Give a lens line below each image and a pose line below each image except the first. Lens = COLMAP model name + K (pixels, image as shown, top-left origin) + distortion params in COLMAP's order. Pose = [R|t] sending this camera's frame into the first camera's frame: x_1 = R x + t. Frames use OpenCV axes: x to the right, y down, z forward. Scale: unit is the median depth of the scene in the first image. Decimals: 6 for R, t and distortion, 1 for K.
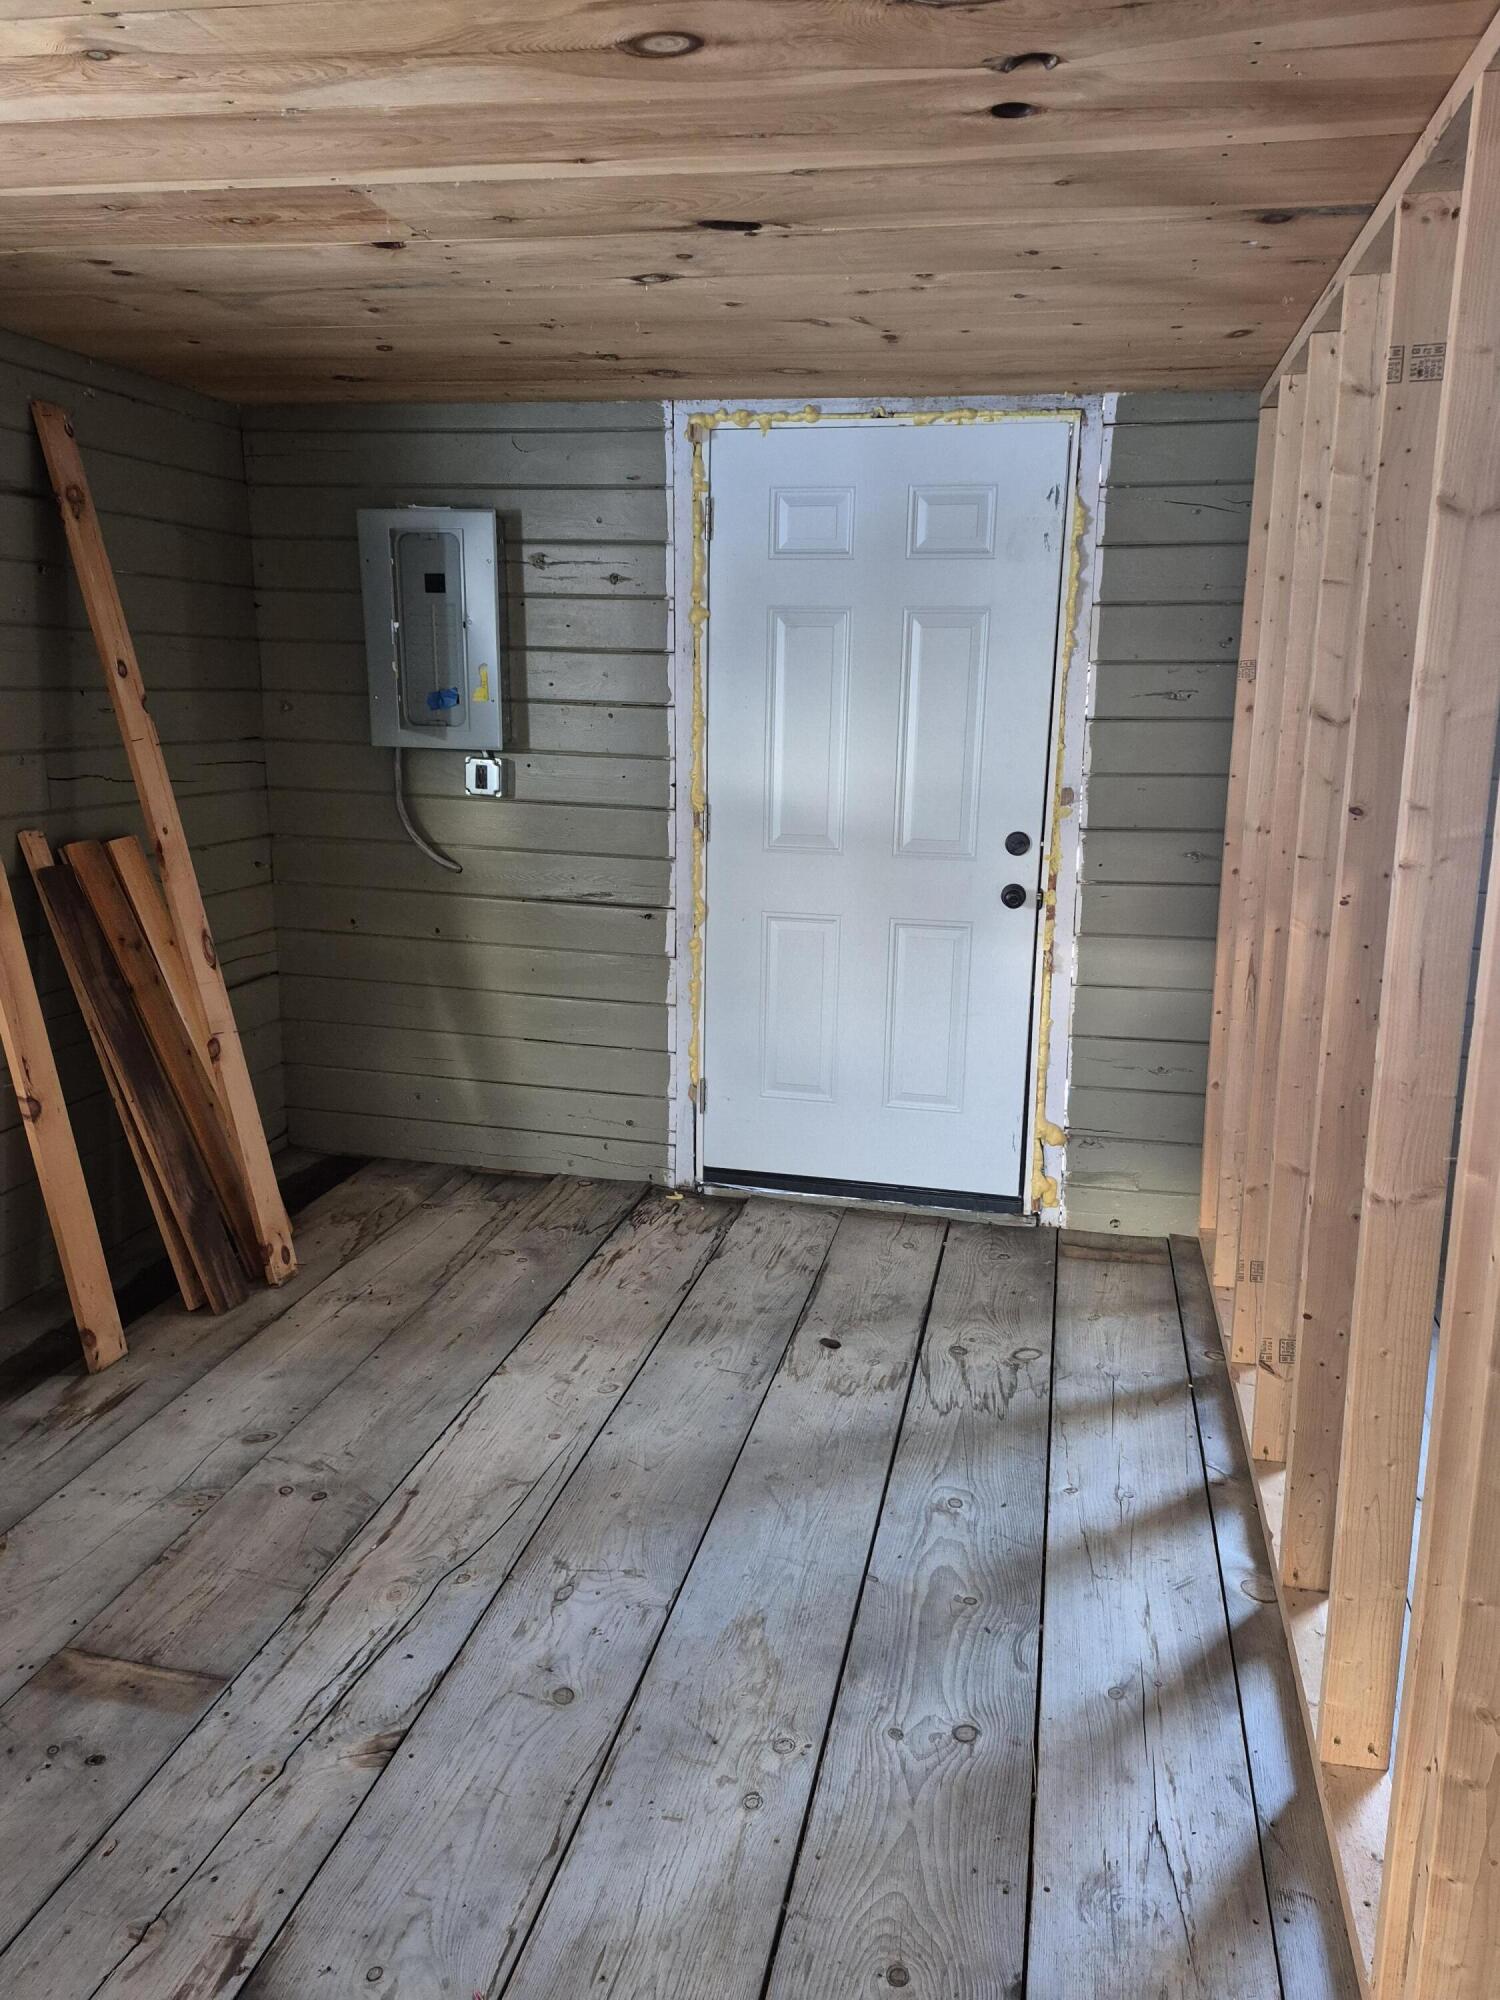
lens RADIAL K [[1508.2, 0, 753.4], [0, 1508.2, 996.8], [0, 0, 1]] dist [-0.006013, 0.009999]
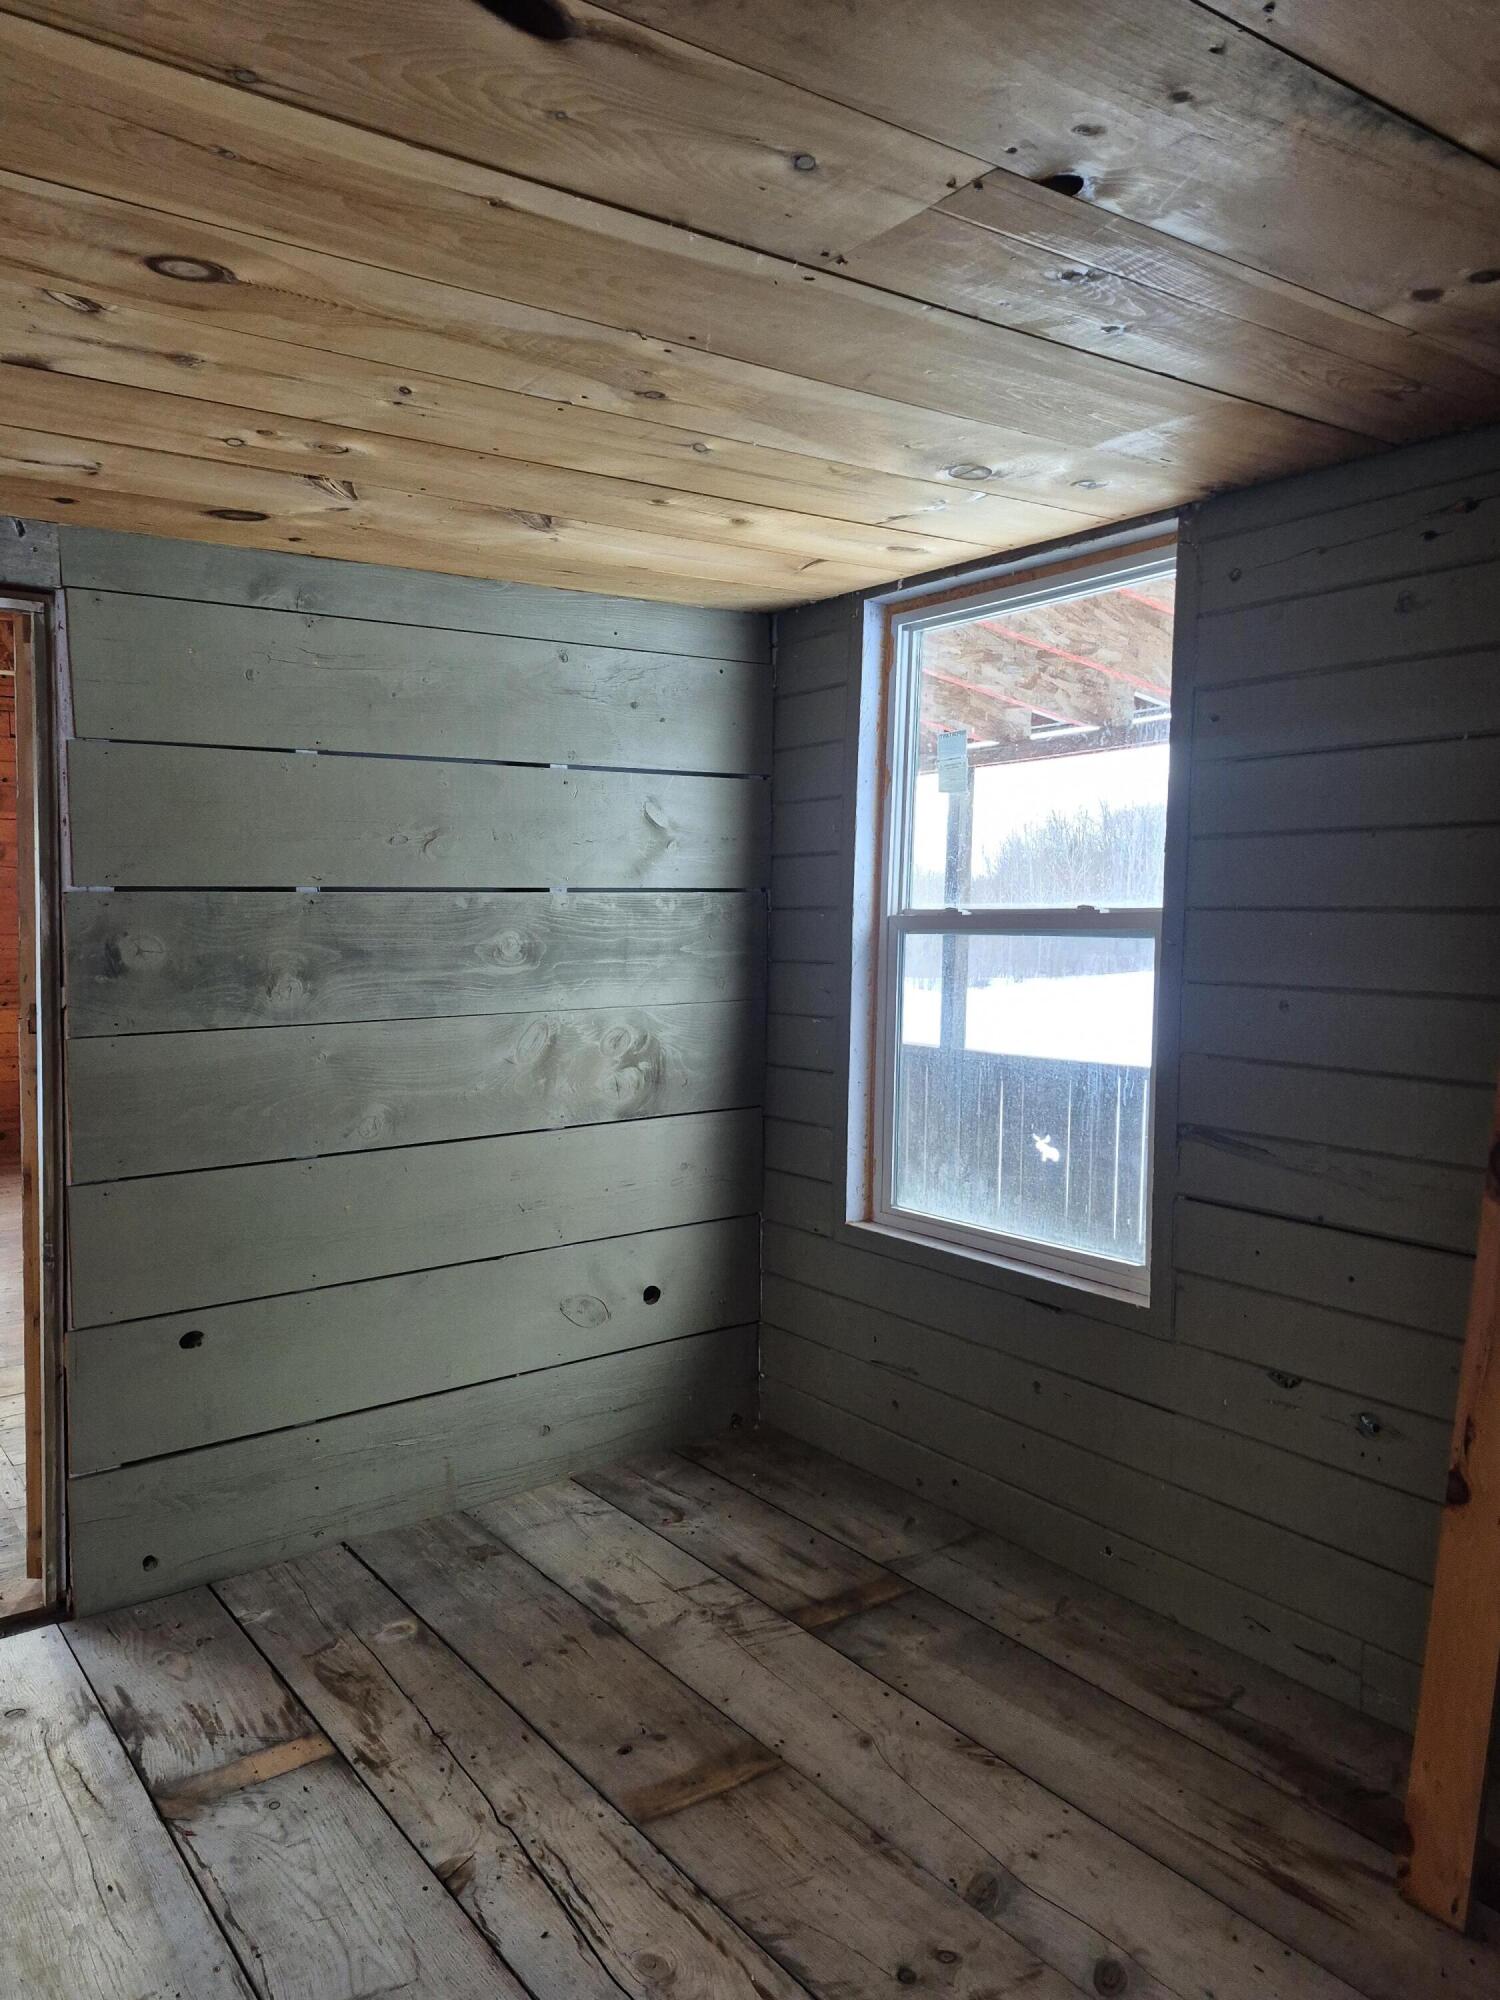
lens RADIAL K [[1508.2, 0, 748.1], [0, 1508.2, 1000.9], [0, 0, 1]] dist [-0.006013, 0.009999]
pose [[-0.668330, 0.029911, -0.743263, 0.359627], [-0.173773, 0.965266, 0.195100, -0.313243], [0.723282, 0.259550, -0.639919, 1.579760]]
